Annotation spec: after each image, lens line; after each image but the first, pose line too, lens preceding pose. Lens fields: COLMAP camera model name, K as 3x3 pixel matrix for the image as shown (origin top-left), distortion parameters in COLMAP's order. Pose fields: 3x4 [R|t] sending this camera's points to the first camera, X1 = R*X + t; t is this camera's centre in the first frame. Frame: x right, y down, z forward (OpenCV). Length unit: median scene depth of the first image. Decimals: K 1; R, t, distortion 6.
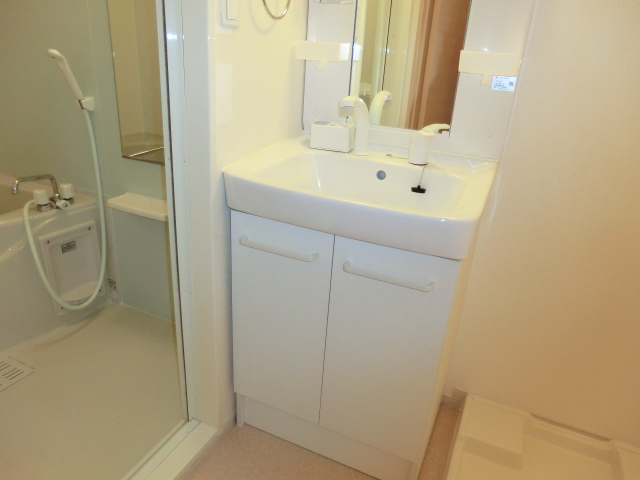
lens RADIAL K [[456.2, 0, 320.0], [0, 456.2, 238.5], [0, 0, 1]] dist [-0.031586, 0.008984]
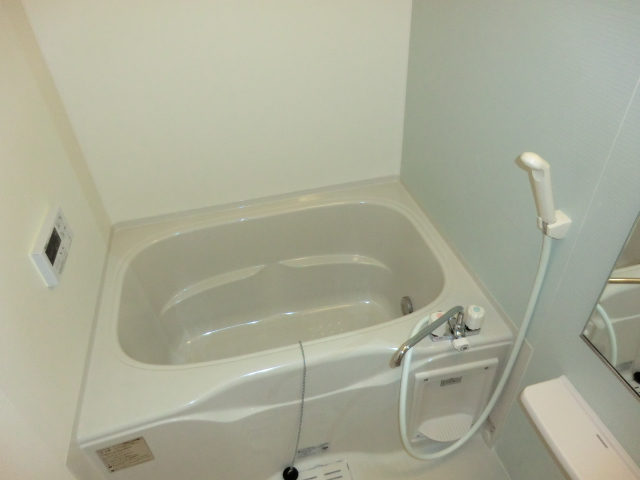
lens RADIAL K [[456.2, 0, 321.2], [0, 456.2, 239.6], [0, 0, 1]] dist [-0.031586, 0.008984]
pose [[0.639685, 0.401639, -0.655354, -0.334865], [-0.220651, 0.912686, 0.343972, -0.415695], [0.736286, -0.075430, 0.672454, 0.421205]]
